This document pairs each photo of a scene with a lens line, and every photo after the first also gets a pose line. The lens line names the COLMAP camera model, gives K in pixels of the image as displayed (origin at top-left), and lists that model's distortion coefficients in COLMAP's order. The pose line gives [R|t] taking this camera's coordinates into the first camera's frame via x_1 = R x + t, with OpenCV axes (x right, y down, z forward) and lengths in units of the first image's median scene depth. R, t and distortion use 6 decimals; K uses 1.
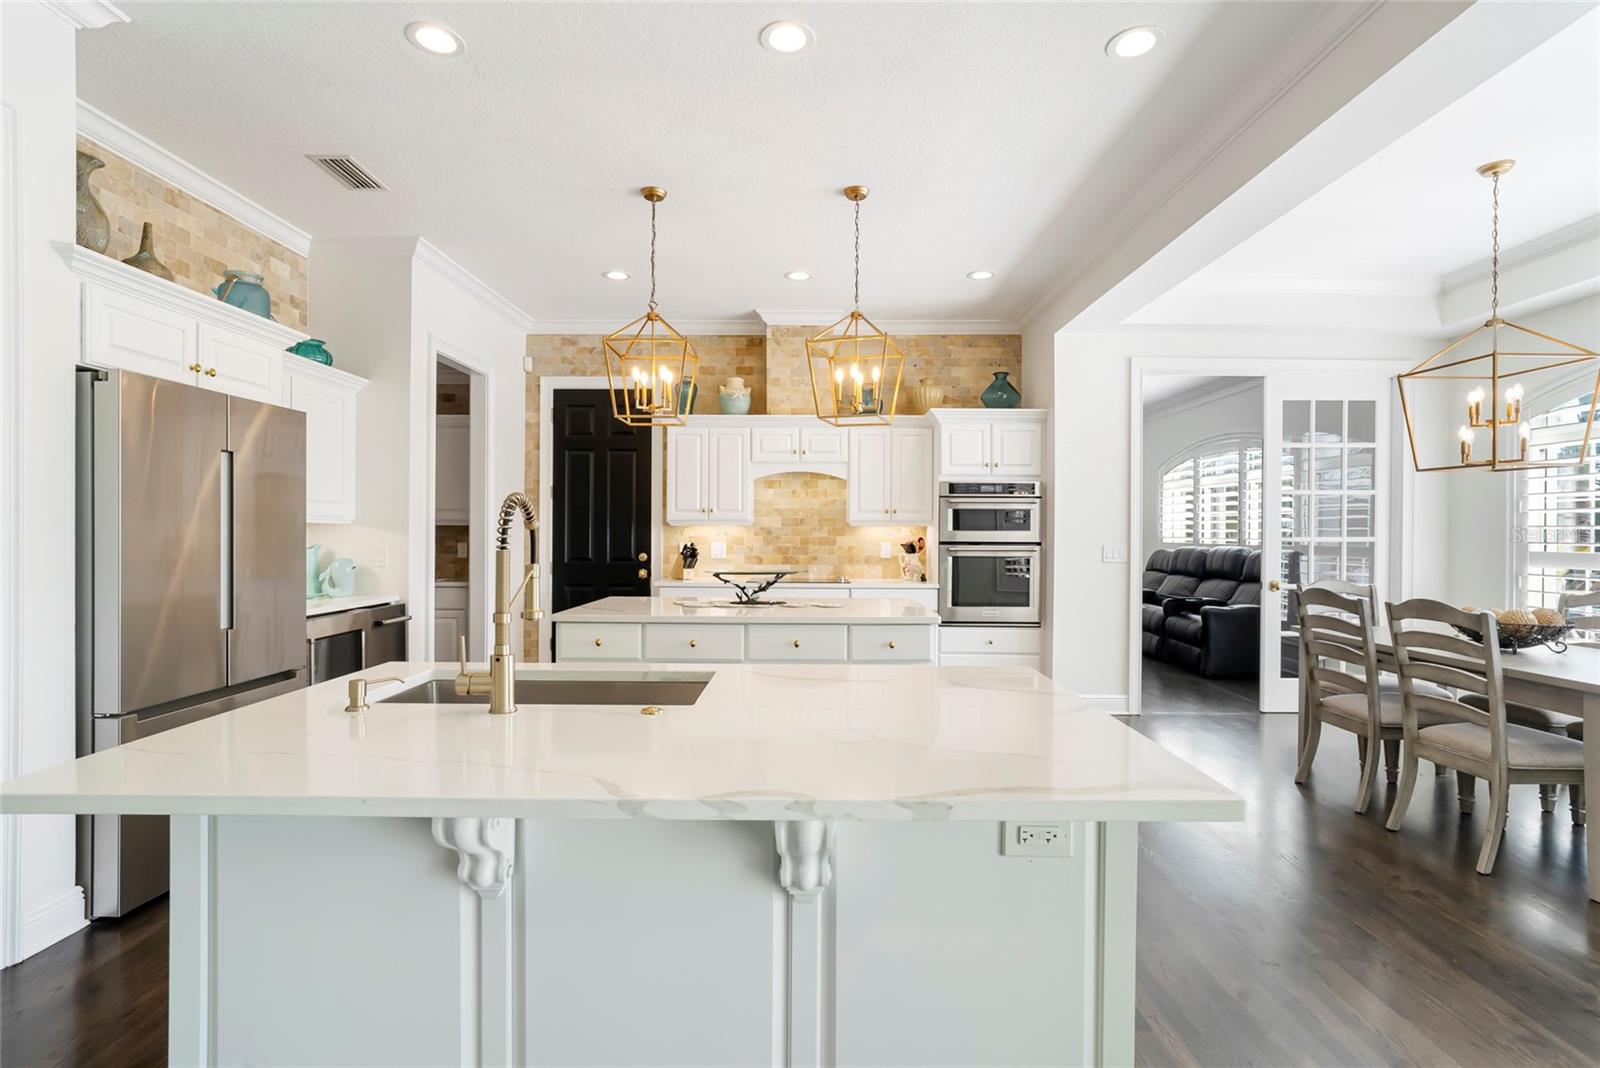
lens RADIAL K [[758.8, 0, 802.3], [0, 758.8, 532.6], [0, 0, 1]] dist [-0.016694, 0.007126]
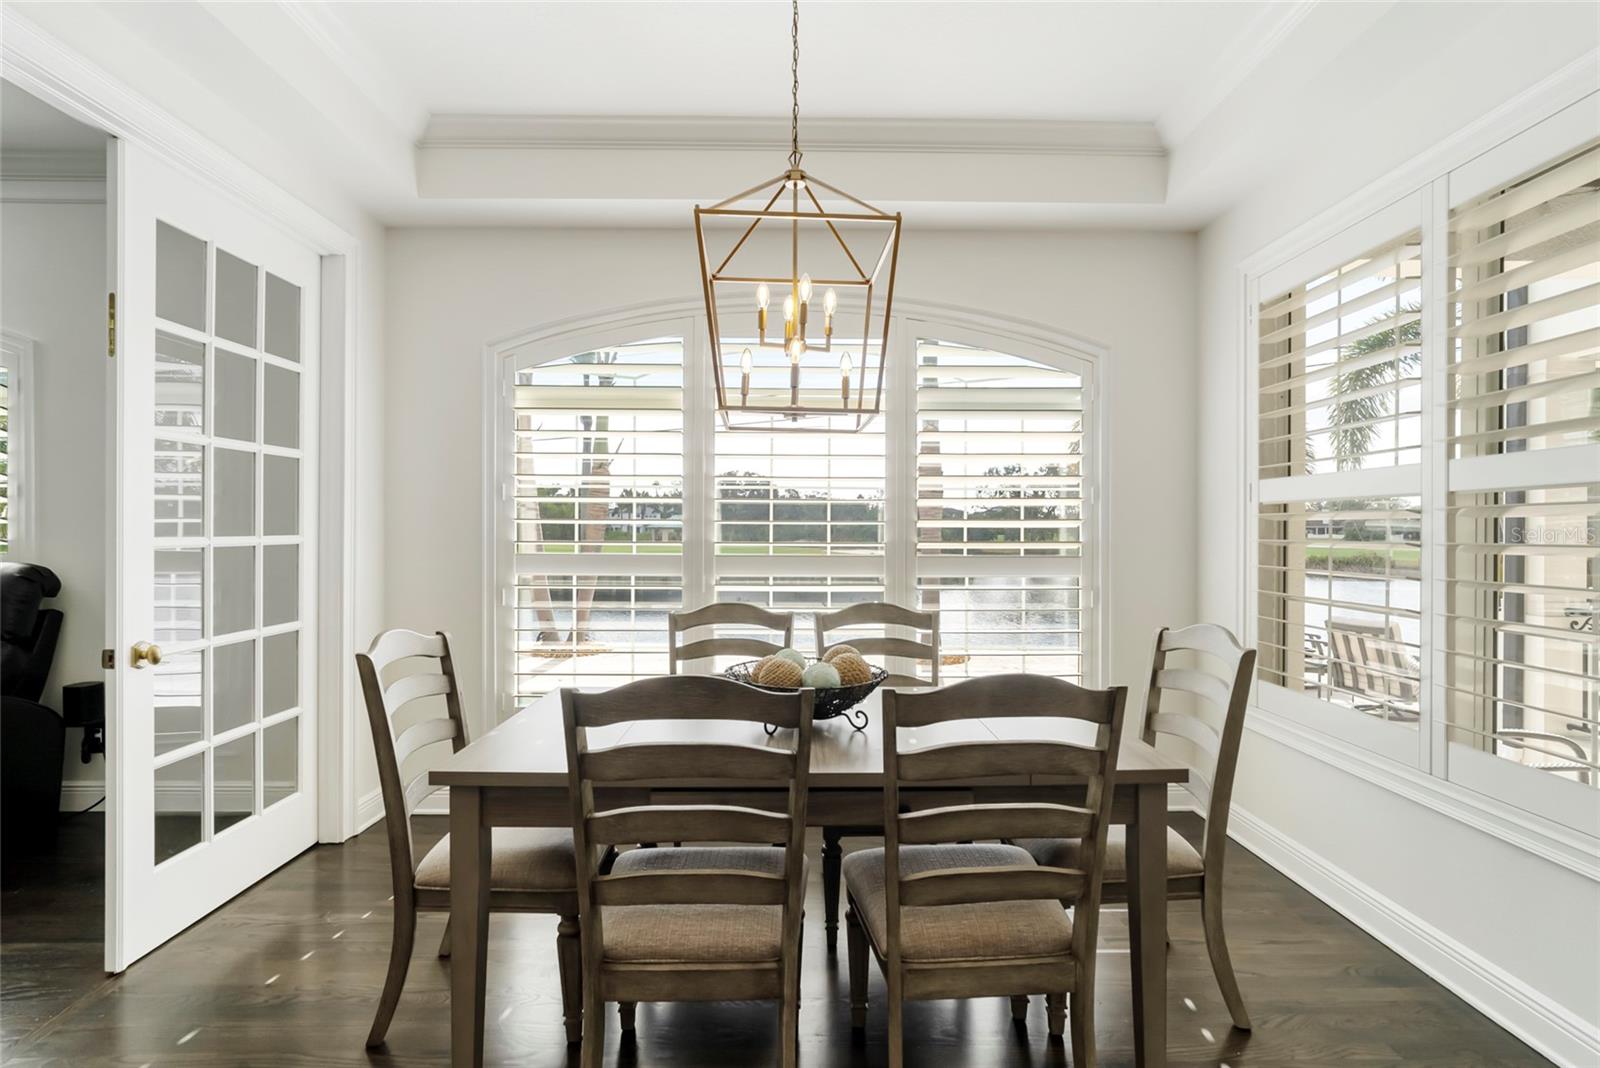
lens RADIAL K [[758.8, 0, 810.8], [0, 758.8, 532.5], [0, 0, 1]] dist [-0.016694, 0.007126]
pose [[-0.016170, -0.007537, 0.999841, 0.184226], [-0.002778, 0.999968, 0.007493, -0.001396], [-0.999865, -0.002656, -0.016191, 0.576369]]
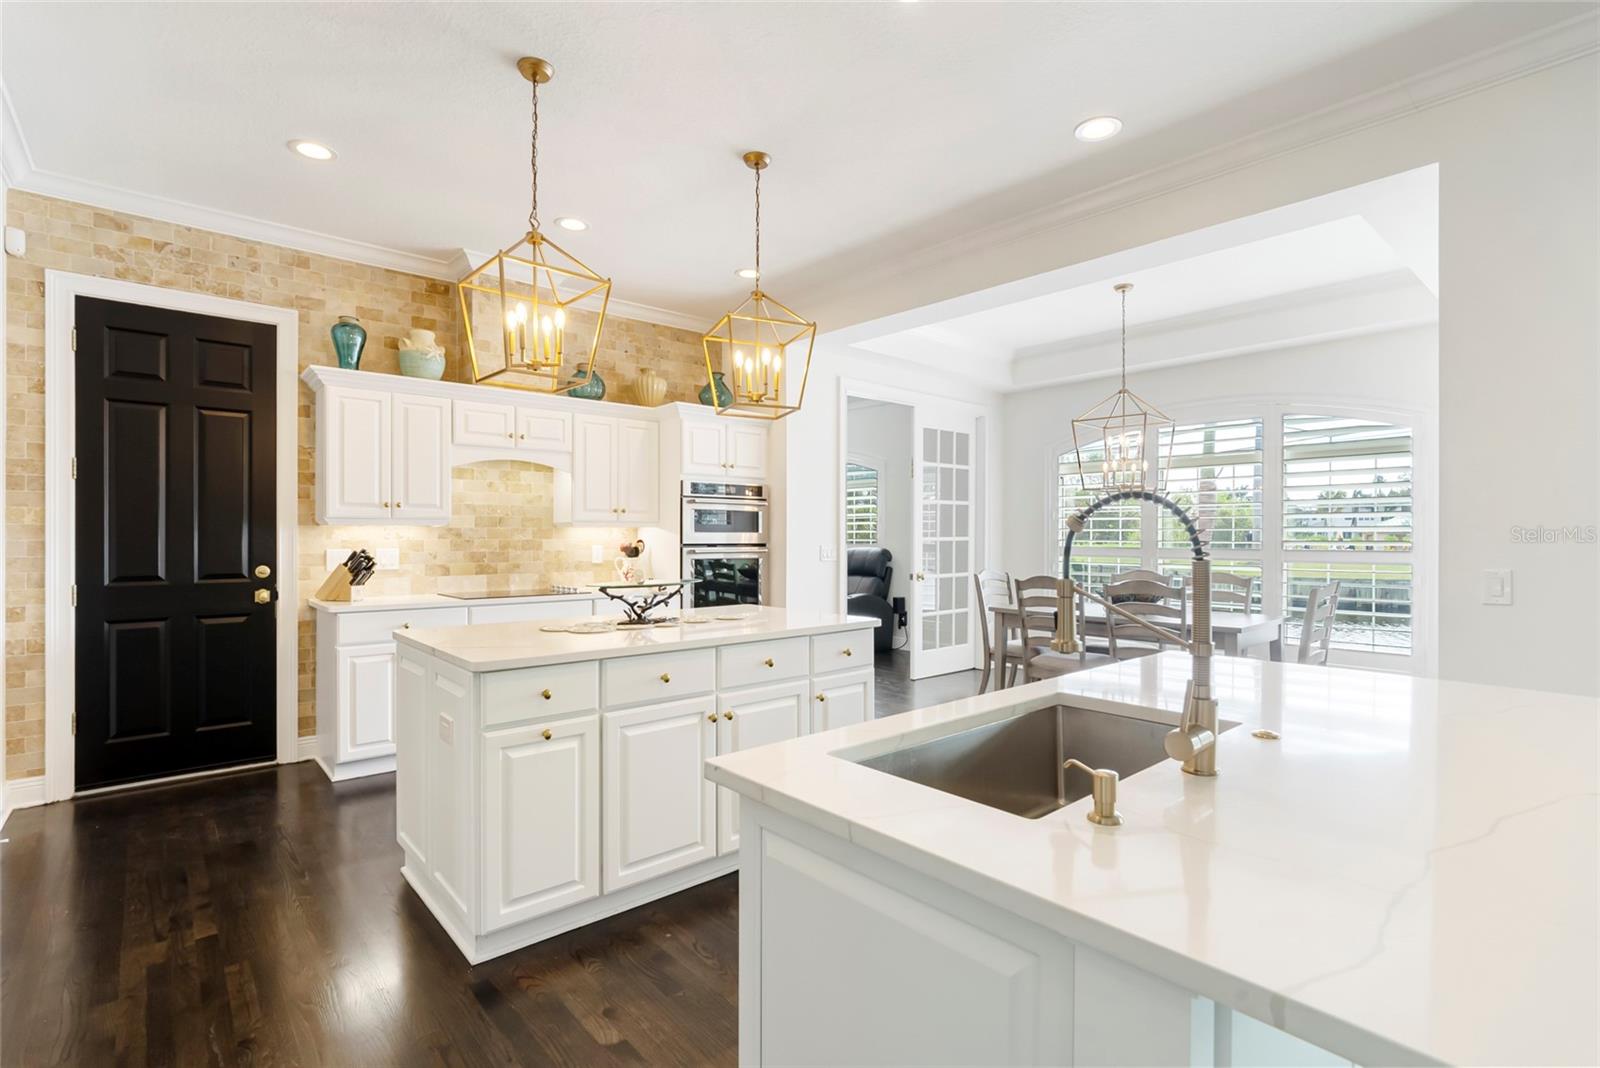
lens RADIAL K [[758.8, 0, 810.6], [0, 758.8, 536.8], [0, 0, 1]] dist [-0.016694, 0.007126]
pose [[0.739869, -0.004523, 0.672736, -0.311970], [0.001711, 0.999987, 0.004842, -0.001341], [-0.672749, -0.002432, 0.739867, 0.180695]]
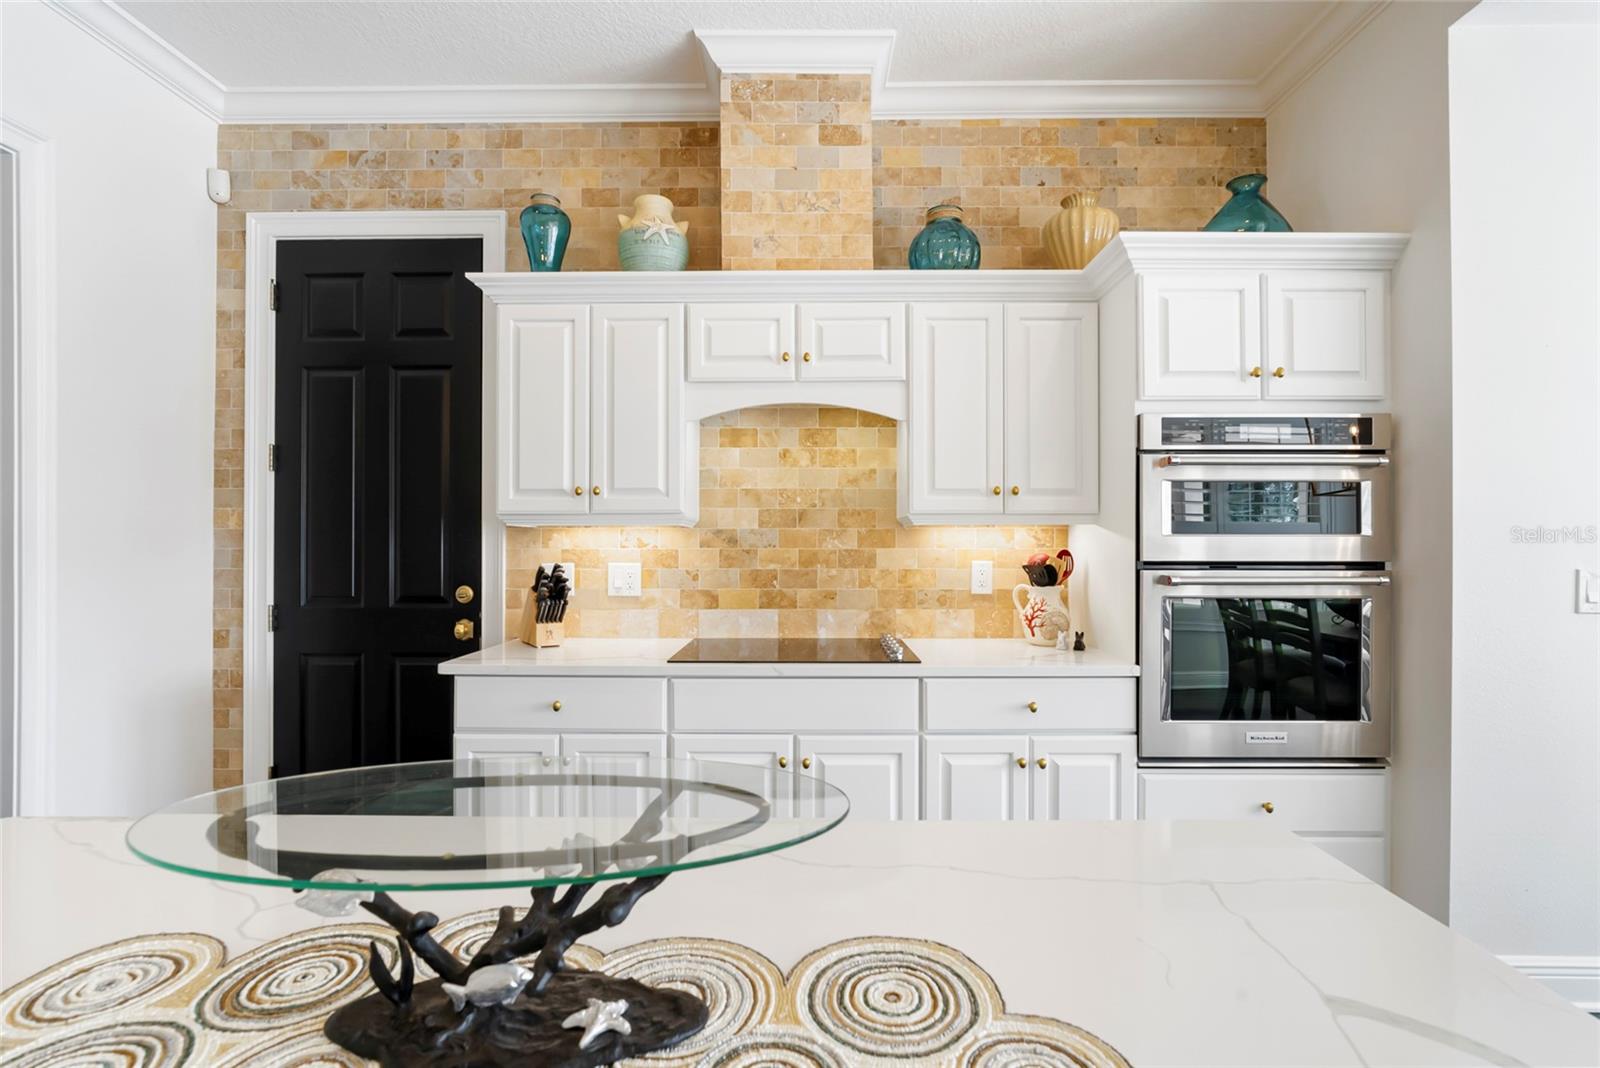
lens RADIAL K [[758.8, 0, 803.0], [0, 758.8, 535.4], [0, 0, 1]] dist [-0.016694, 0.007126]
pose [[0.999986, -0.005005, 0.001497, -0.000831], [0.005010, 0.999981, -0.003625, -0.001532], [-0.001479, 0.003632, 0.999992, 0.551186]]
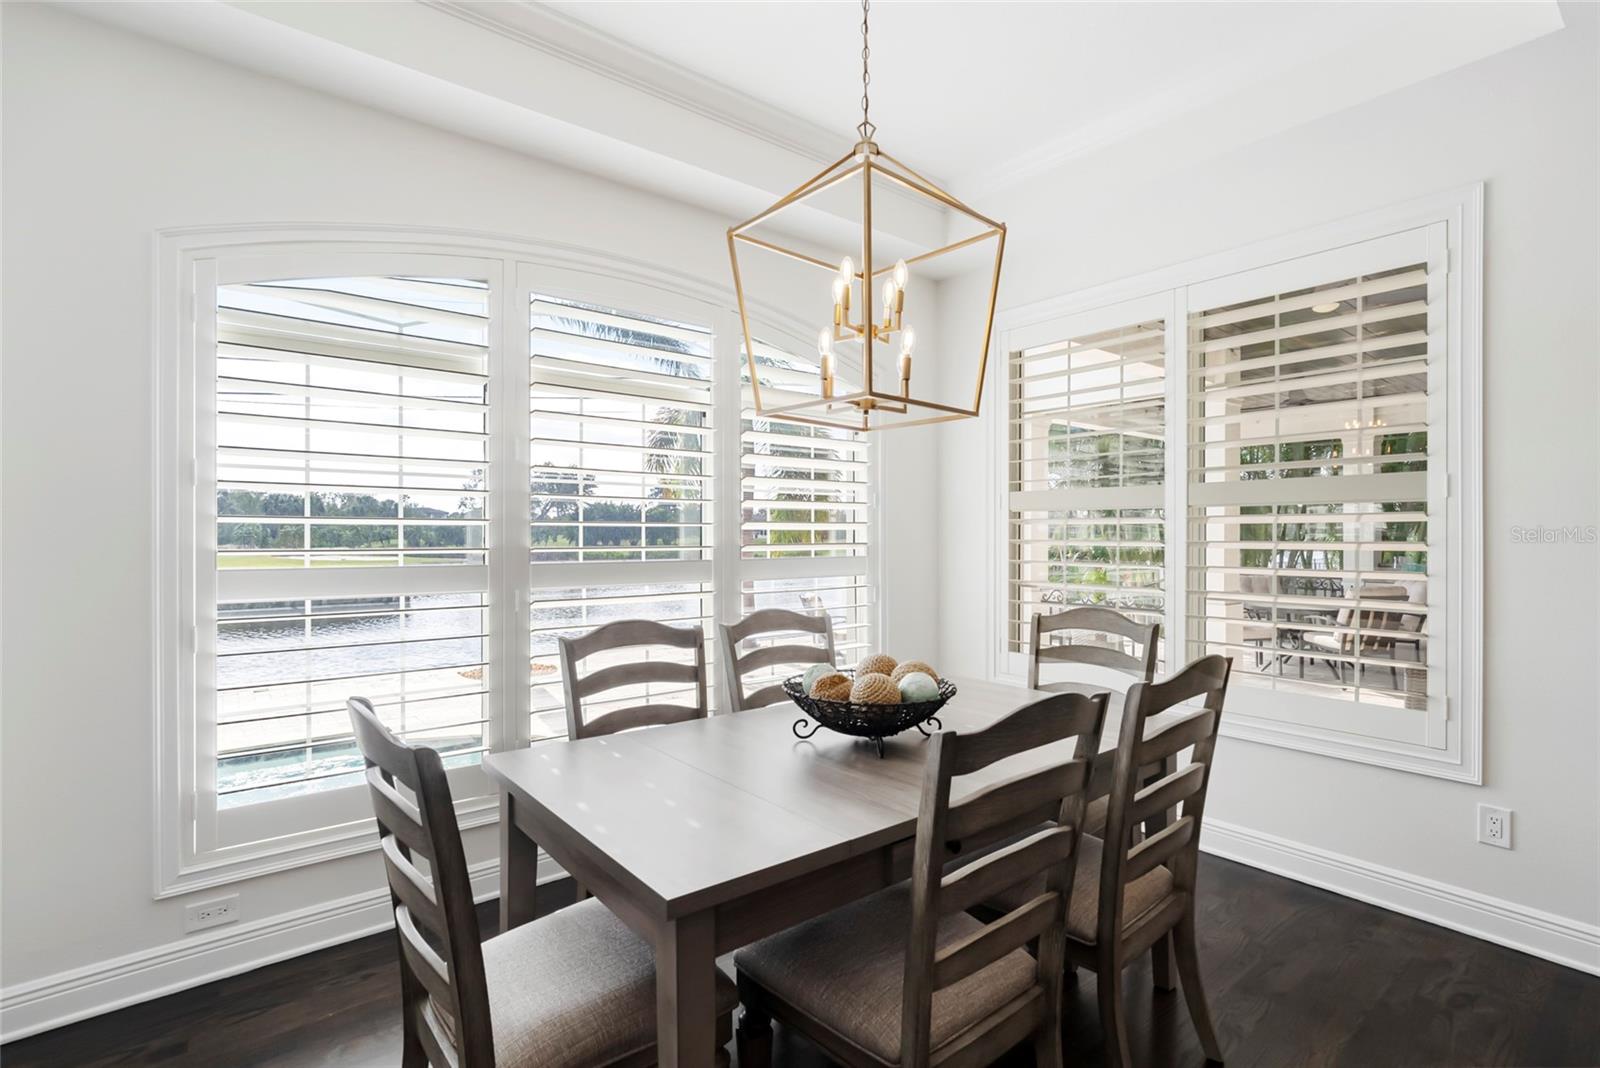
lens RADIAL K [[758.8, 0, 802.4], [0, 758.8, 534.6], [0, 0, 1]] dist [-0.016694, 0.007126]
pose [[-0.633031, -0.006920, 0.774095, 0.302915], [-0.003020, 0.999975, 0.006470, -0.001403], [-0.774120, 0.001758, -0.633036, 0.804777]]
